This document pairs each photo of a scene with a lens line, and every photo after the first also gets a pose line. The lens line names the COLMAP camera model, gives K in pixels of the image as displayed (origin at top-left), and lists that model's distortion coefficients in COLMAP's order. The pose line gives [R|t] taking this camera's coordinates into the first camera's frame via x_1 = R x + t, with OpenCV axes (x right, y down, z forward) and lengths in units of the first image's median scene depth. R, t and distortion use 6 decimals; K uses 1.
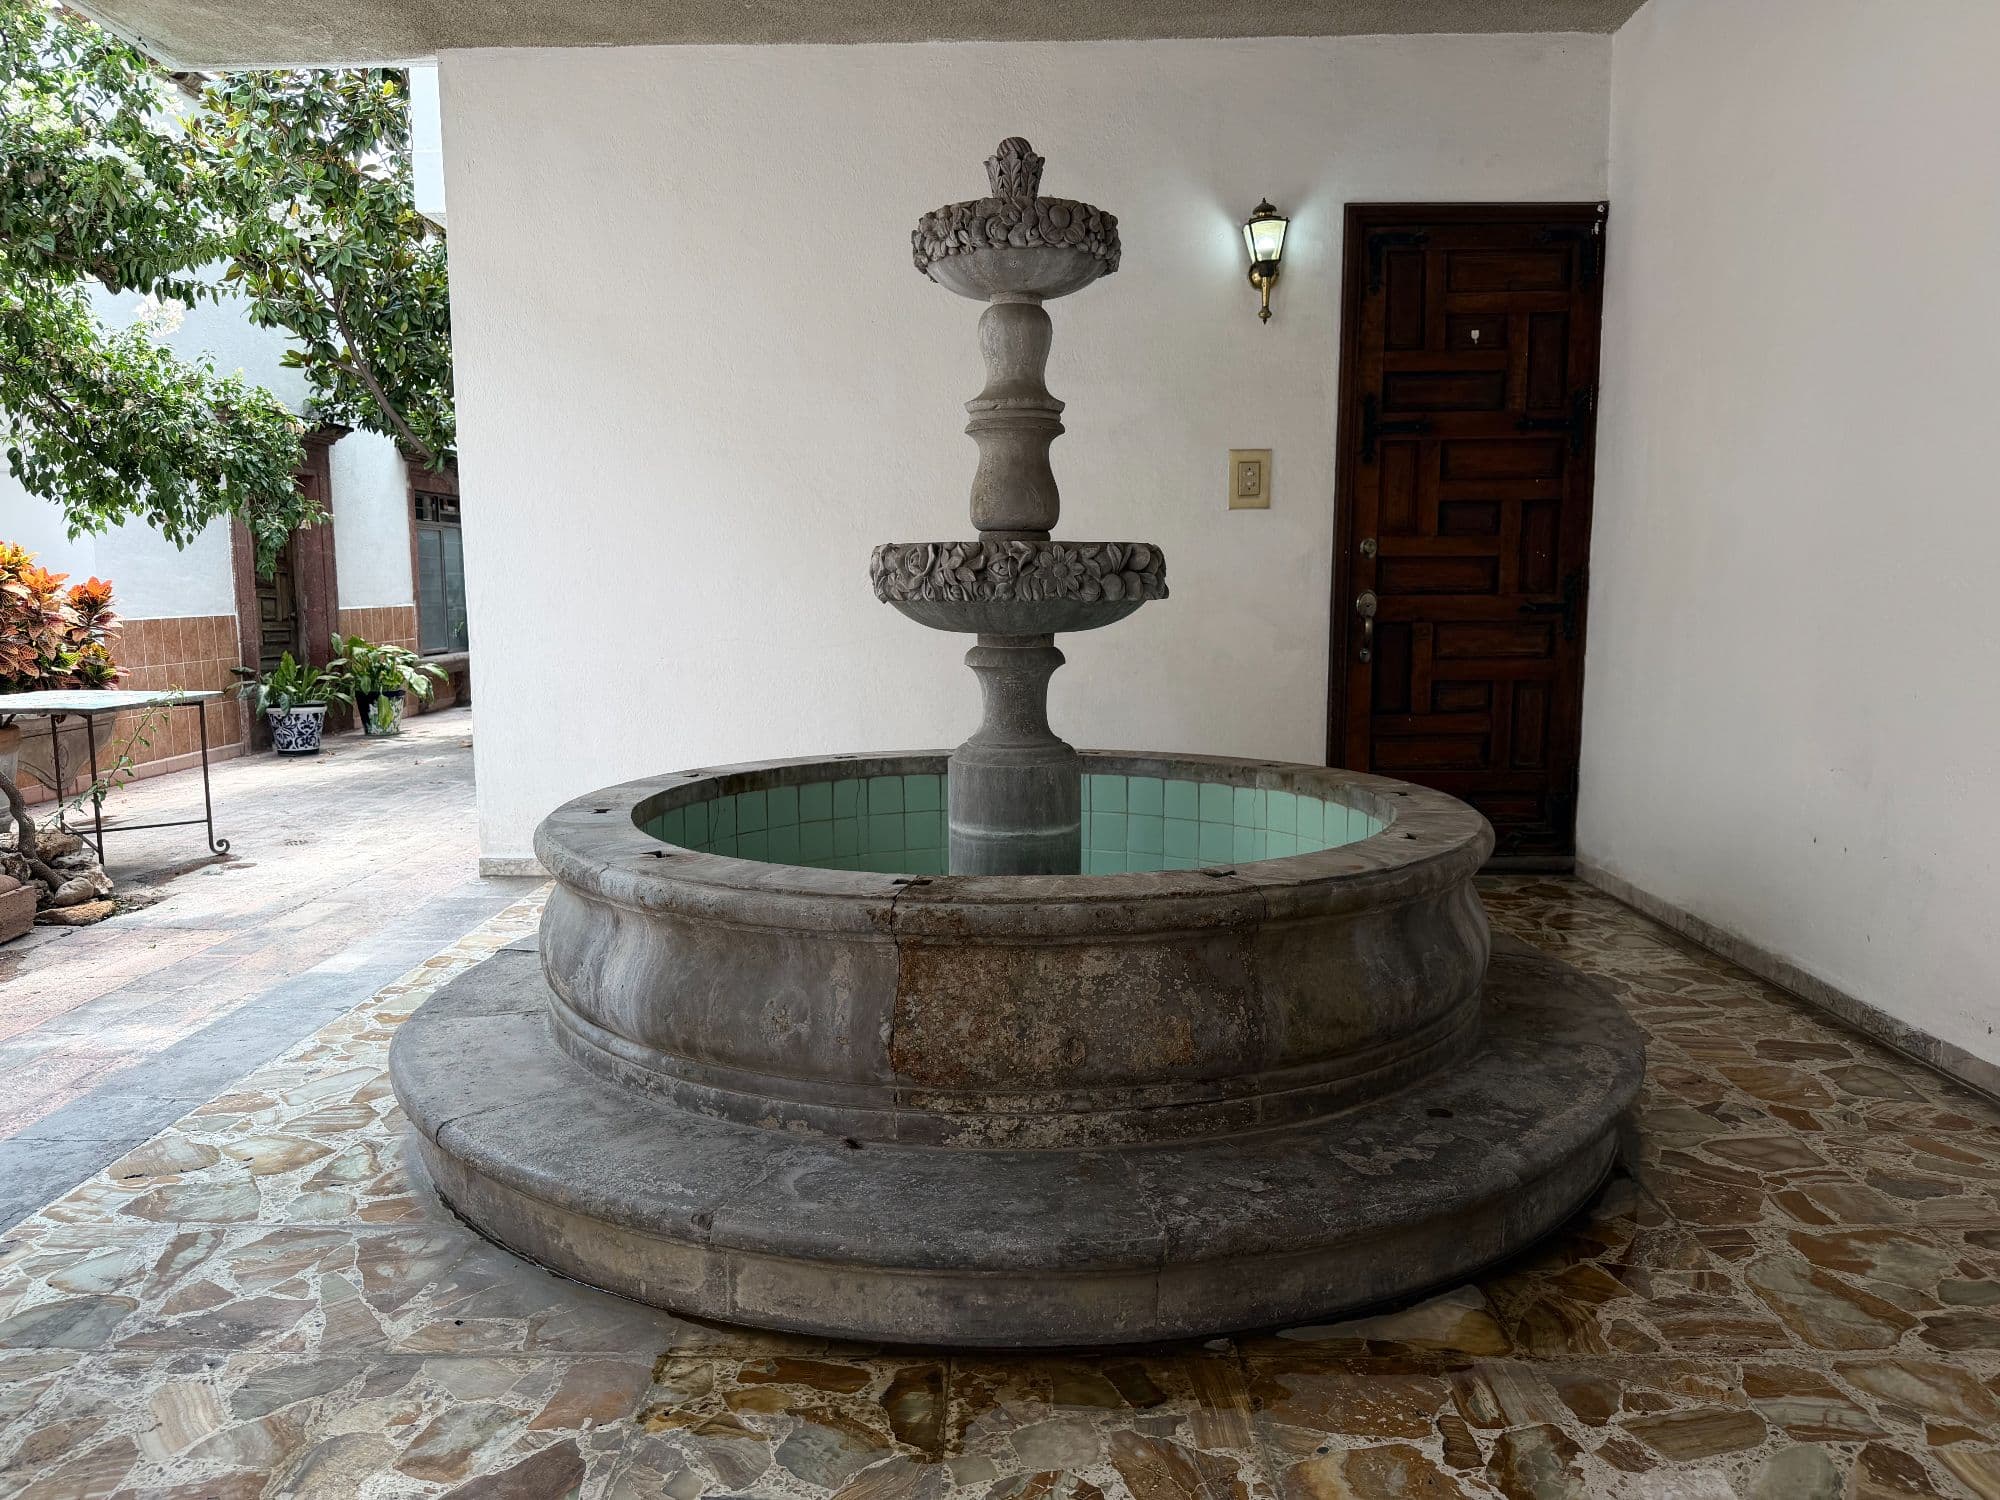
lens RADIAL K [[1400.1, 0, 1019.1], [0, 1400.1, 758.4], [0, 0, 1]] dist [0.037643, -0.056862]
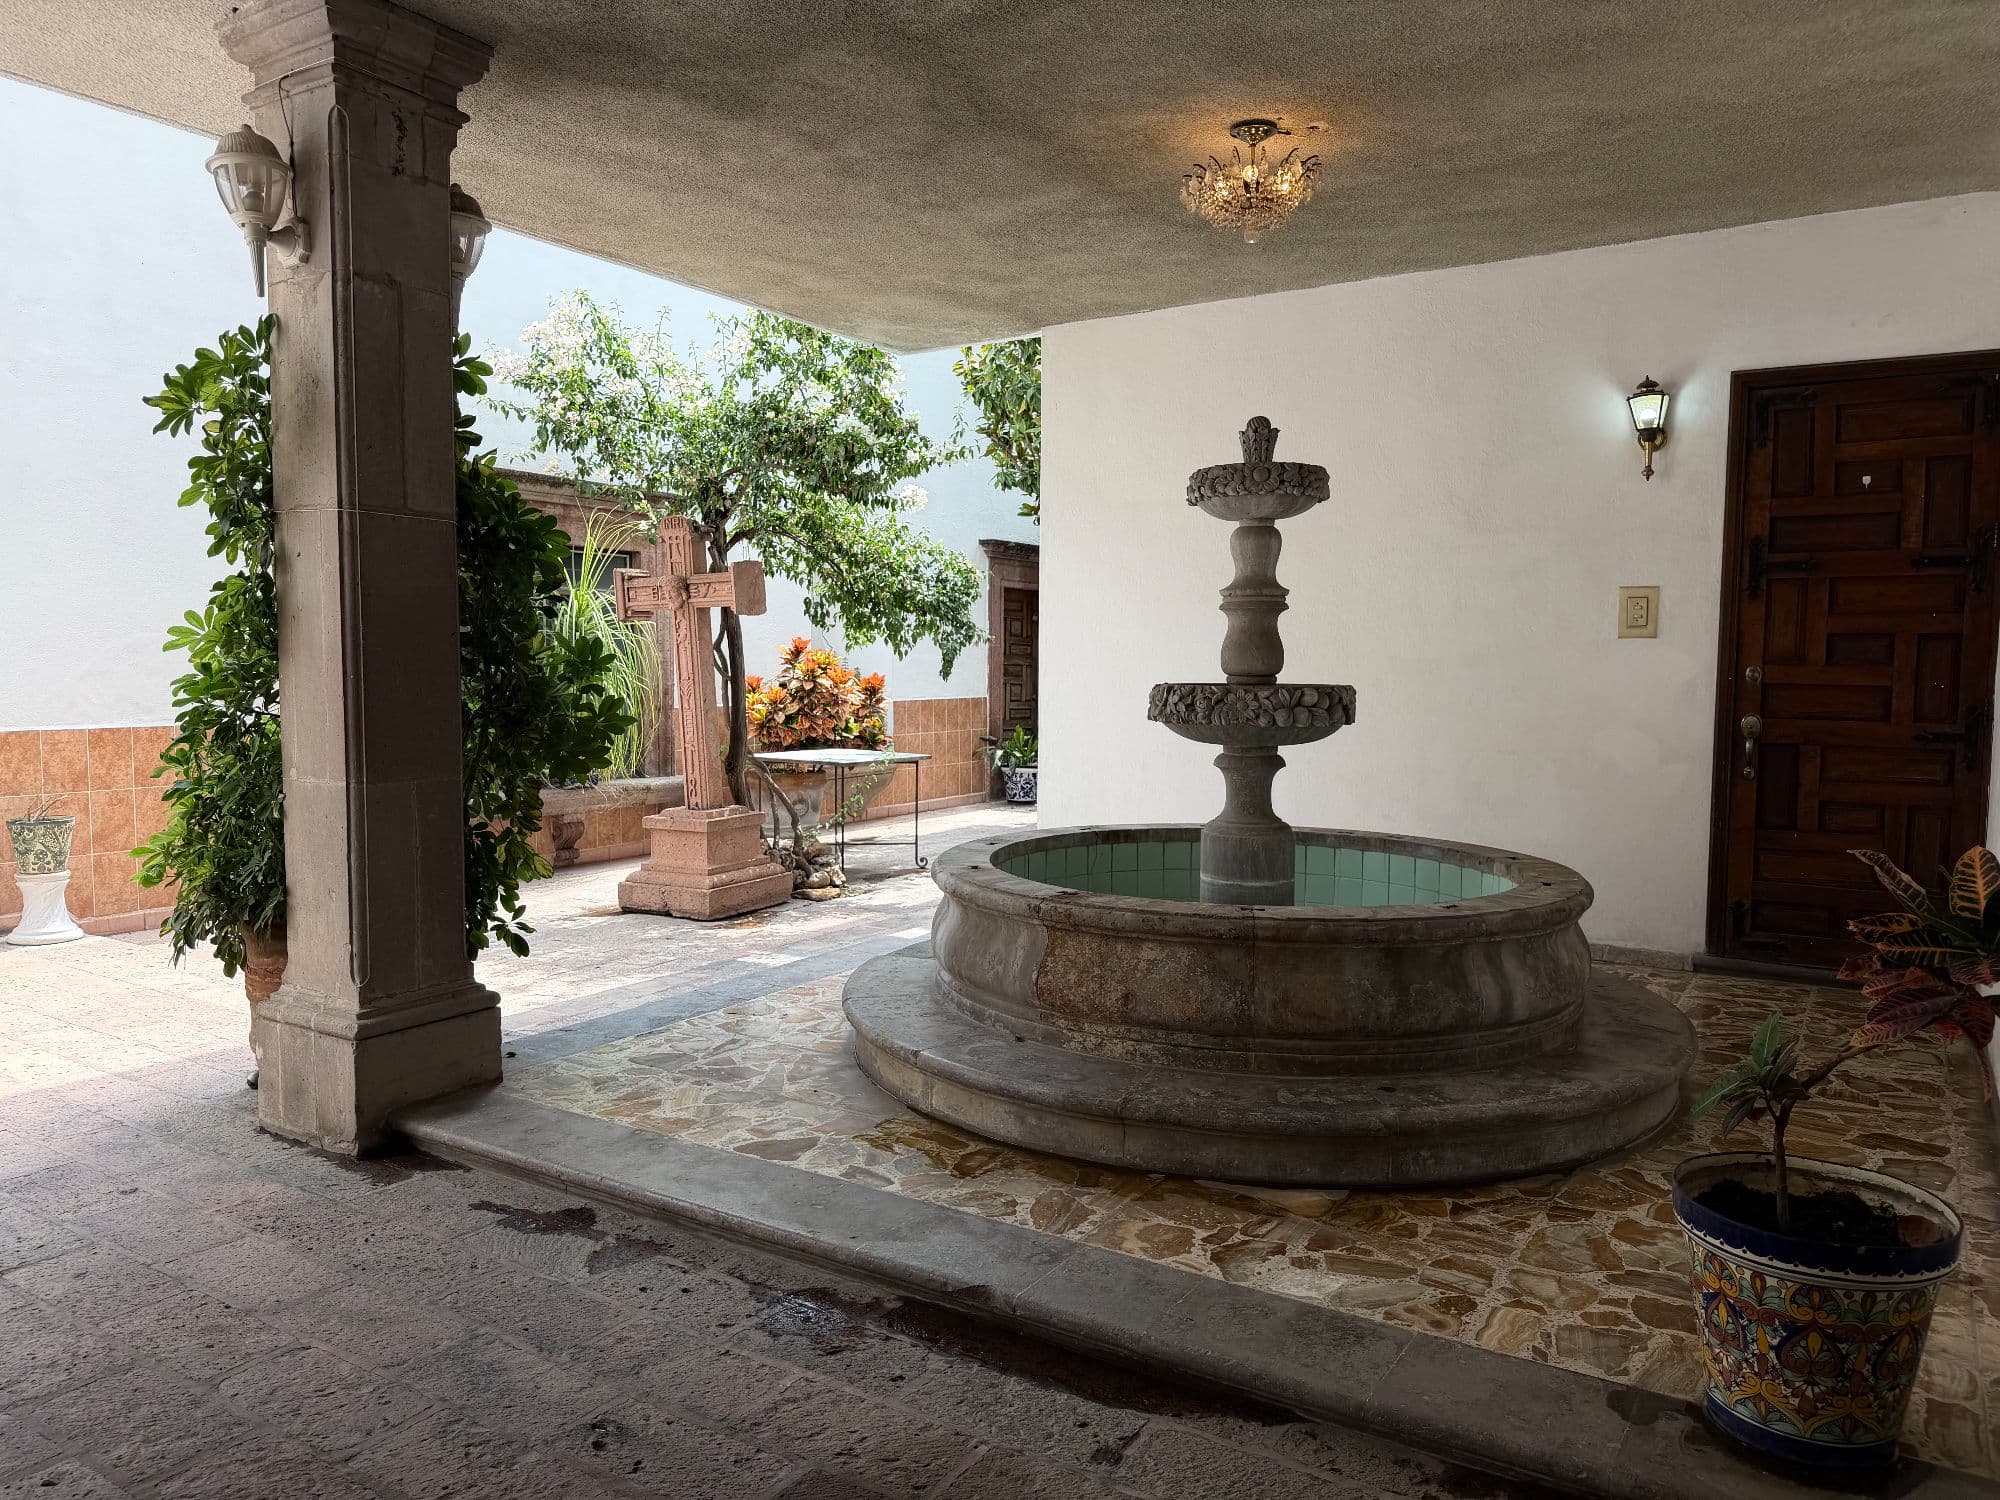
lens RADIAL K [[1400.1, 0, 1052.9], [0, 1400.1, 764.7], [0, 0, 1]] dist [0.037643, -0.056862]
pose [[0.860146, 0.051463, -0.507445, 0.596740], [-0.076780, 0.996624, -0.029073, -0.012343], [0.504235, 0.063969, 0.861194, -0.376027]]
